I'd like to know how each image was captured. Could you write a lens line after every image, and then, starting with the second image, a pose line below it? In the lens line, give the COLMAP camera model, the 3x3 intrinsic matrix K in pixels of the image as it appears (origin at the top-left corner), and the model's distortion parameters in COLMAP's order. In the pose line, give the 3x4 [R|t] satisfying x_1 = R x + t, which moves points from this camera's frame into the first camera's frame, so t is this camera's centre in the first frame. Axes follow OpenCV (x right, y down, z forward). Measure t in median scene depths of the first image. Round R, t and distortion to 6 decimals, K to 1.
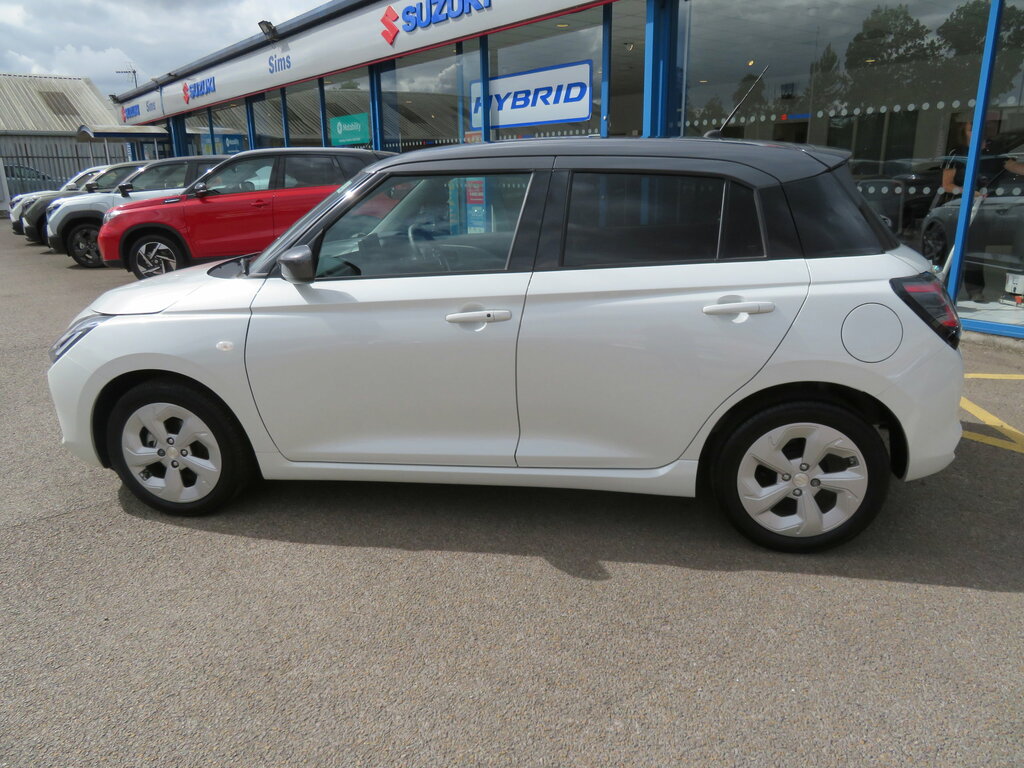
lens RADIAL K [[724.4, 0, 512.0], [0, 724.4, 384.0], [0, 0, 1]] dist [-0.009135, 0.002429]
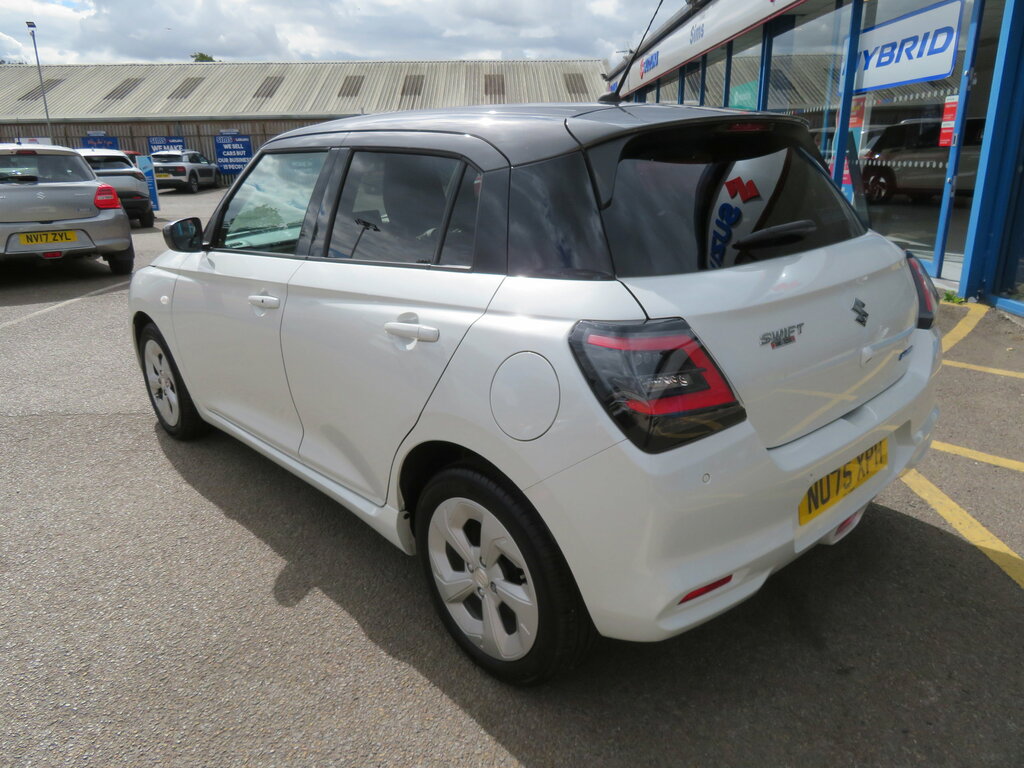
lens RADIAL K [[724.4, 0, 512.0], [0, 724.4, 384.0], [0, 0, 1]] dist [-0.009135, 0.002429]
pose [[0.790693, 0.190536, -0.581808, 0.246913], [-0.169835, 0.981303, 0.090556, -0.039641], [0.588184, 0.027209, 0.808269, 0.128933]]
